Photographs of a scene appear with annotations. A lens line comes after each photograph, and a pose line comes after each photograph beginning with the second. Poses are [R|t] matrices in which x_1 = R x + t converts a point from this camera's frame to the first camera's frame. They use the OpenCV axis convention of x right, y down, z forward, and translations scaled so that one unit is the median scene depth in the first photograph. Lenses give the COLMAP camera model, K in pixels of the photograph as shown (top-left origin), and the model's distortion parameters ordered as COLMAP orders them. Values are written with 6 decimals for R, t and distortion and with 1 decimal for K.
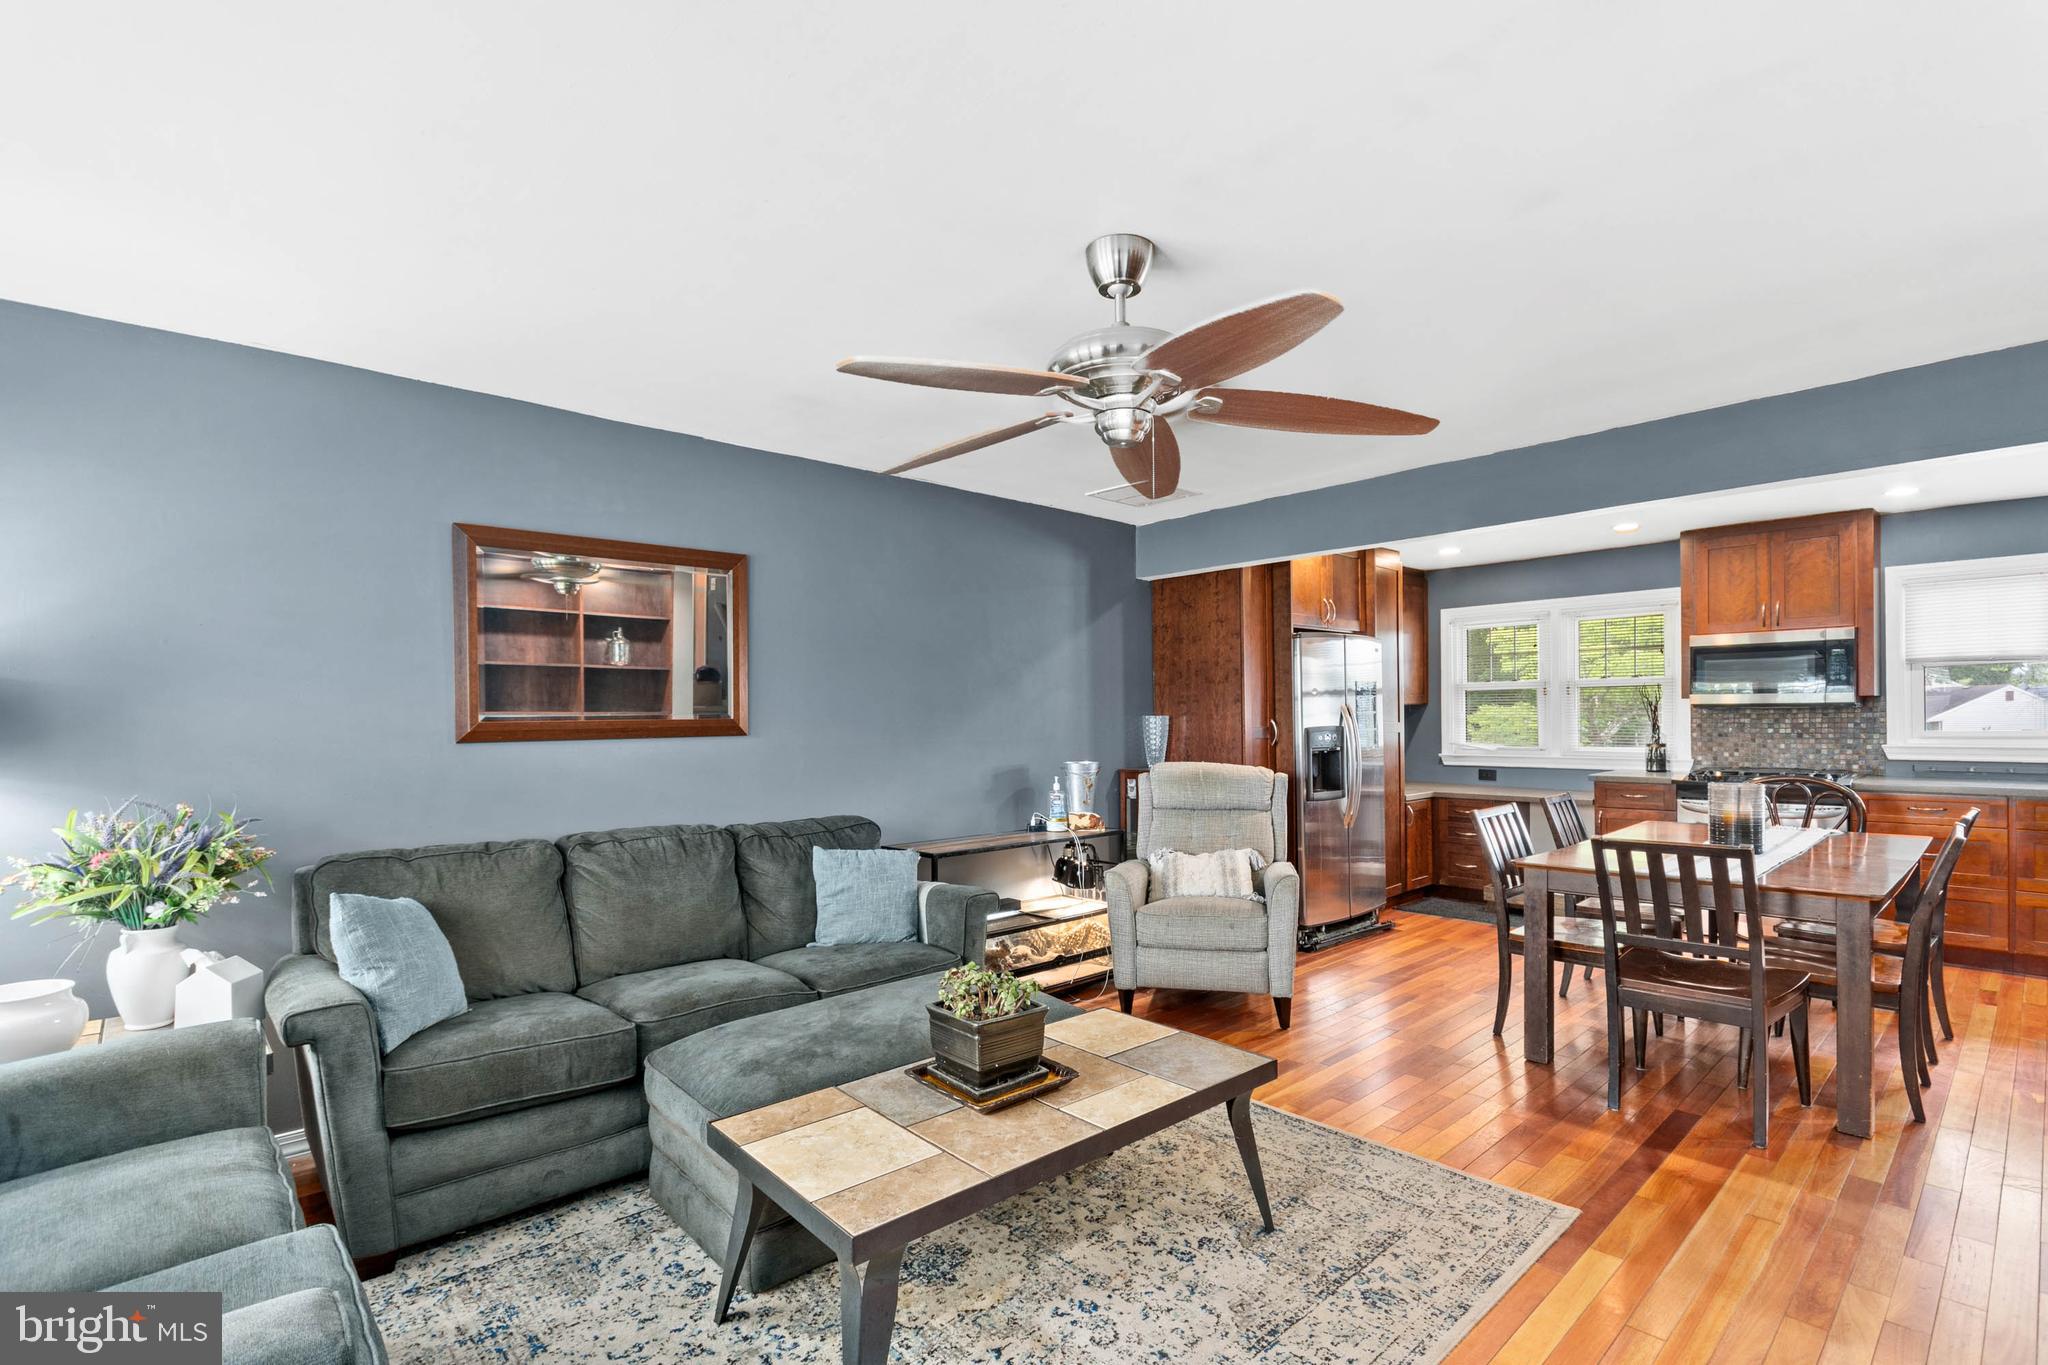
lens RADIAL K [[944.0, 0, 1026.9], [0, 944.0, 716.3], [0, 0, 1]] dist [-0.003518, -0.004277]
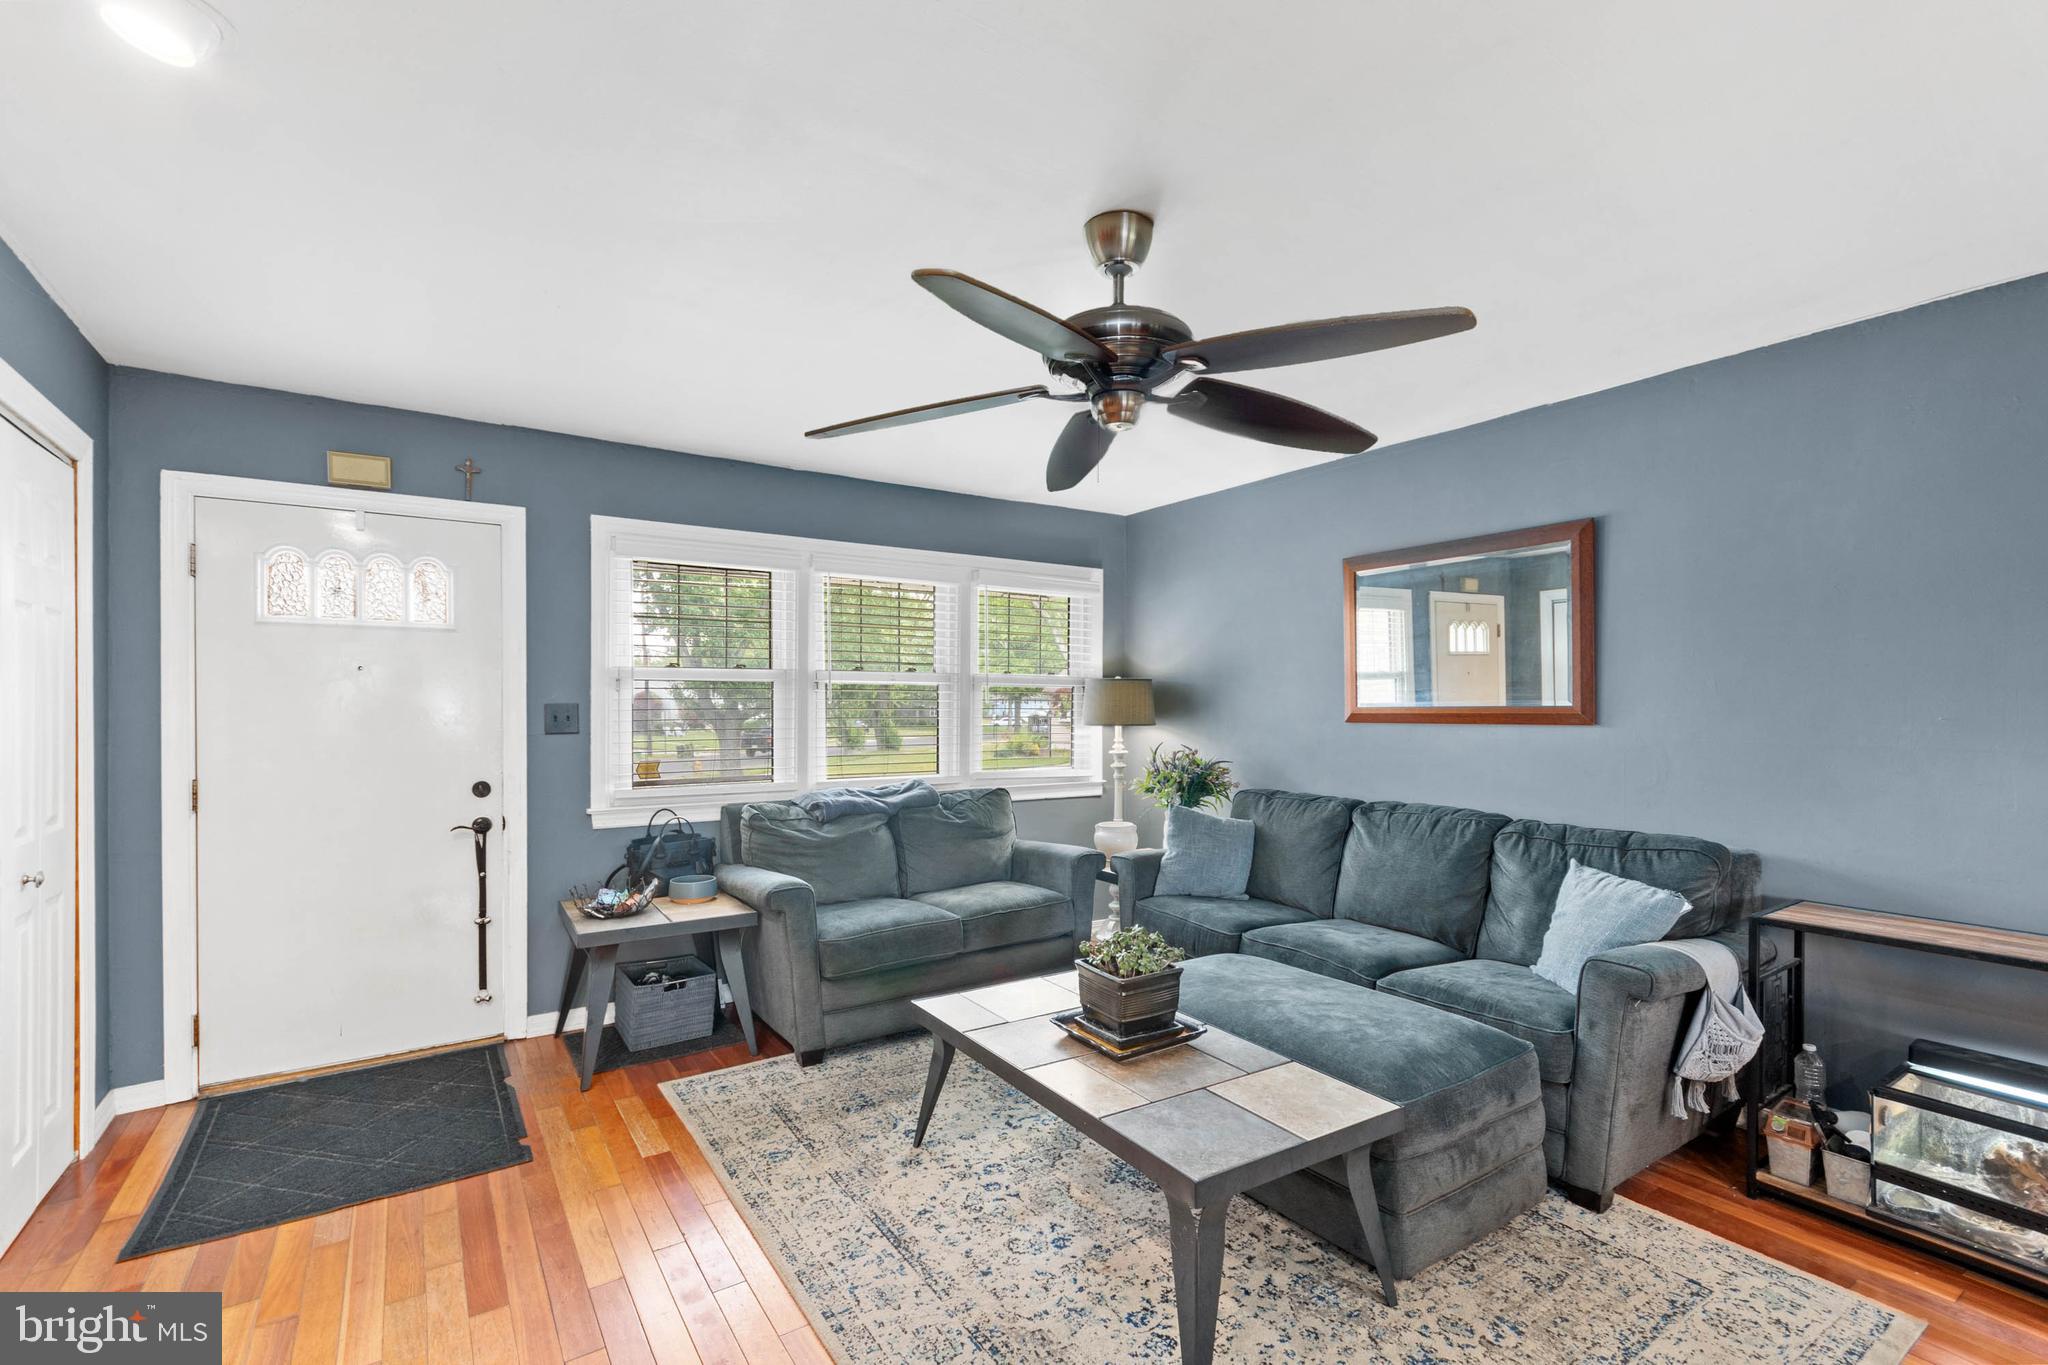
lens RADIAL K [[911.0, 0, 1025.8], [0, 911.0, 696.3], [0, 0, 1]] dist [0.000089, 0.000948]
pose [[-0.158480, 0.003822, -0.987355, 1.407796], [0.000808, 0.999993, 0.003742, -0.023637], [0.987362, -0.000205, -0.158482, 1.412155]]
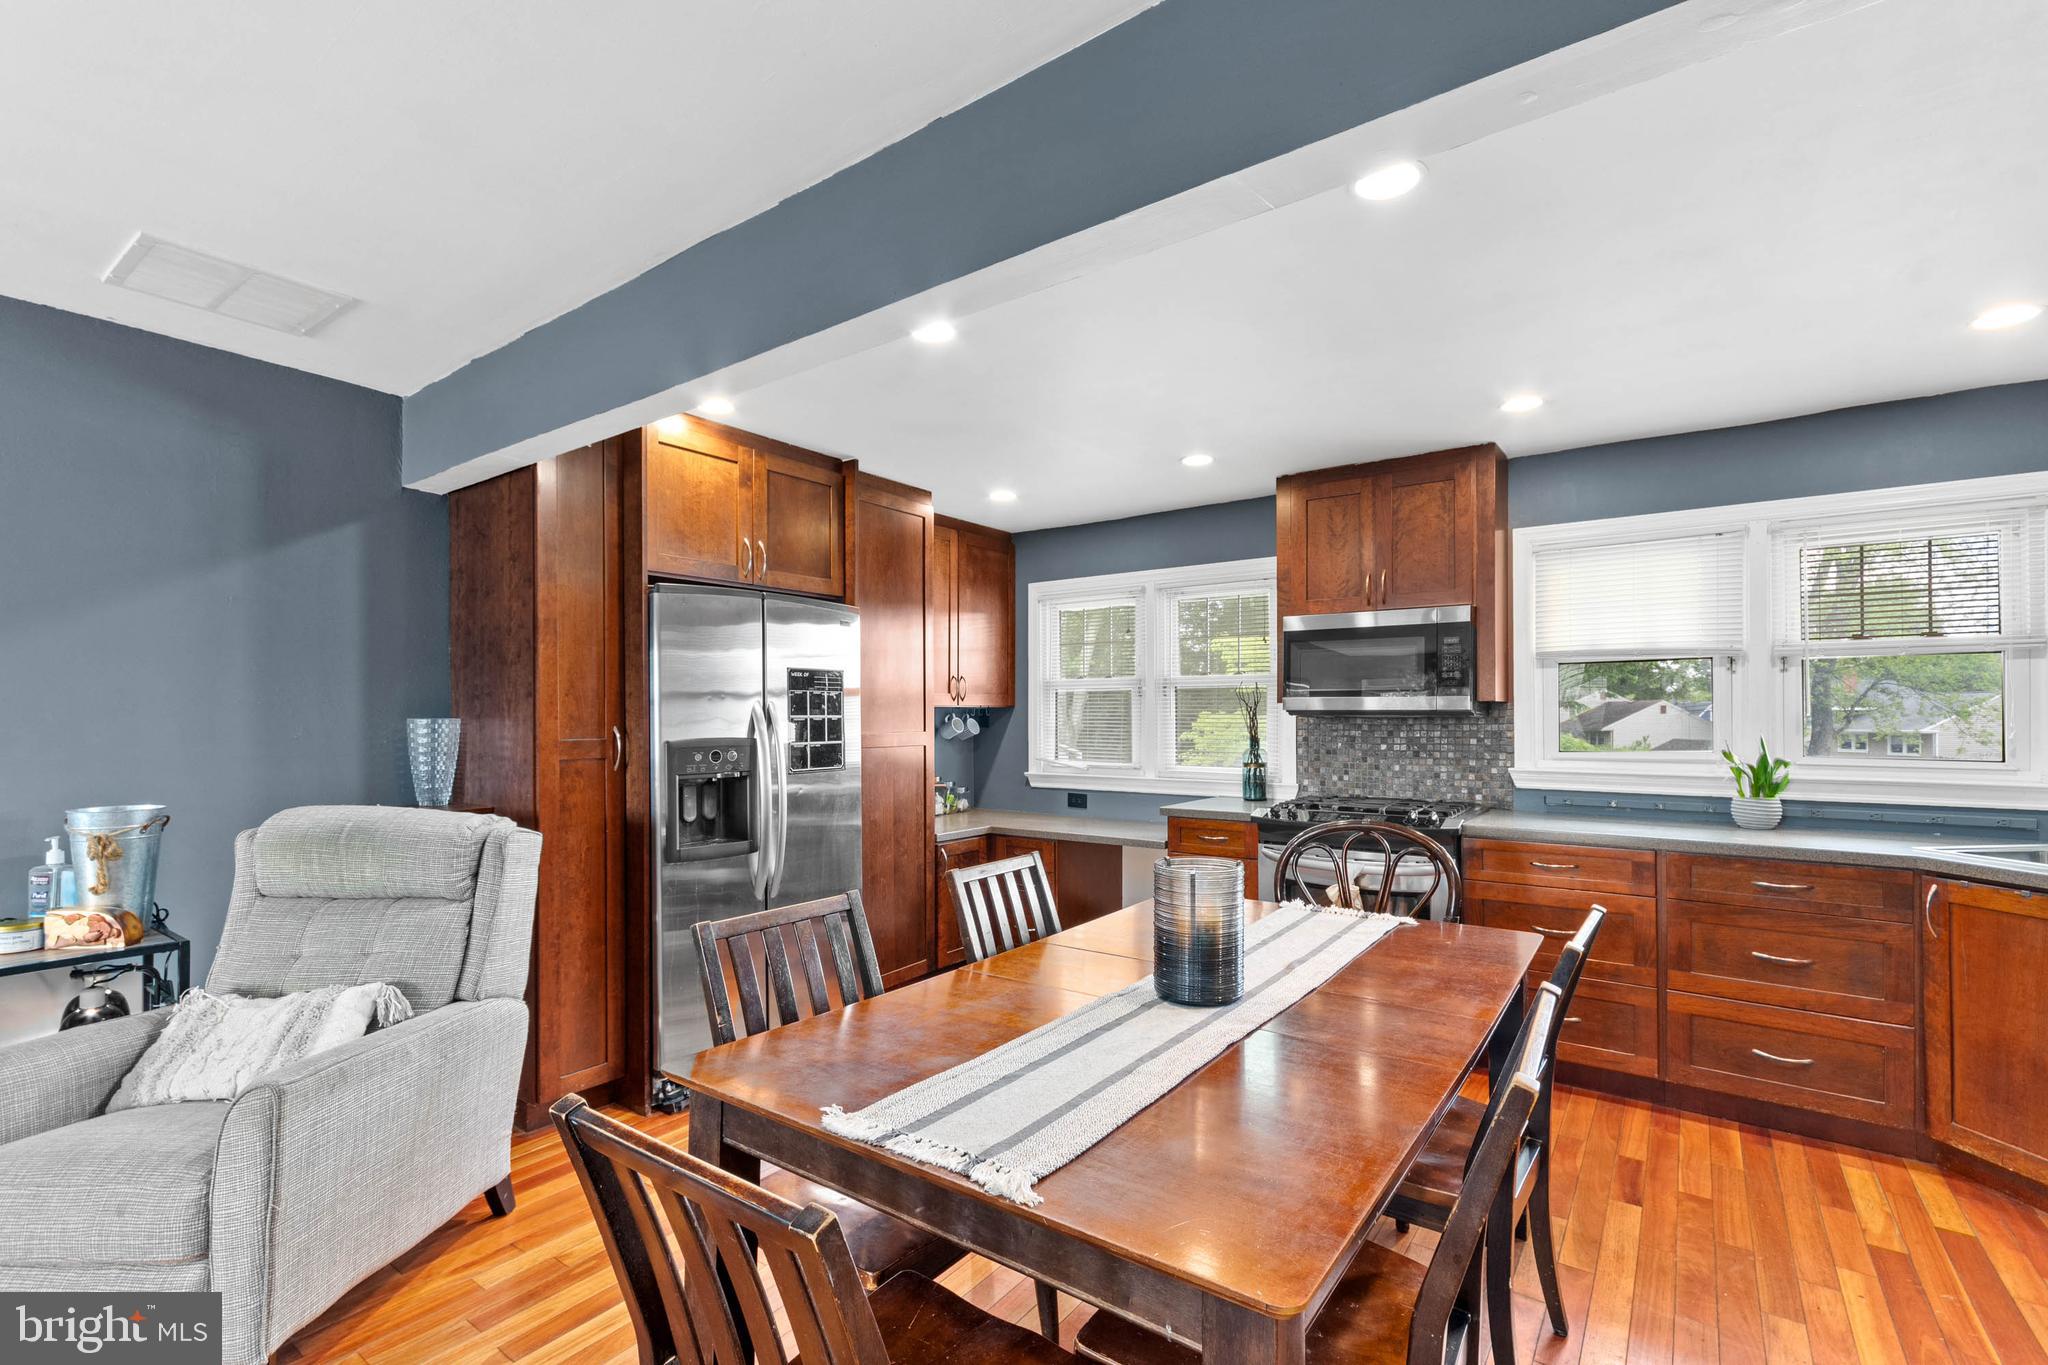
lens RADIAL K [[911.0, 0, 1032.2], [0, 911.0, 696.9], [0, 0, 1]] dist [0.000089, 0.000948]
pose [[0.979181, 0.015029, 0.202434, 0.391307], [-0.010090, 0.999626, -0.025409, -0.003556], [-0.202740, 0.022837, 0.978966, 0.367154]]
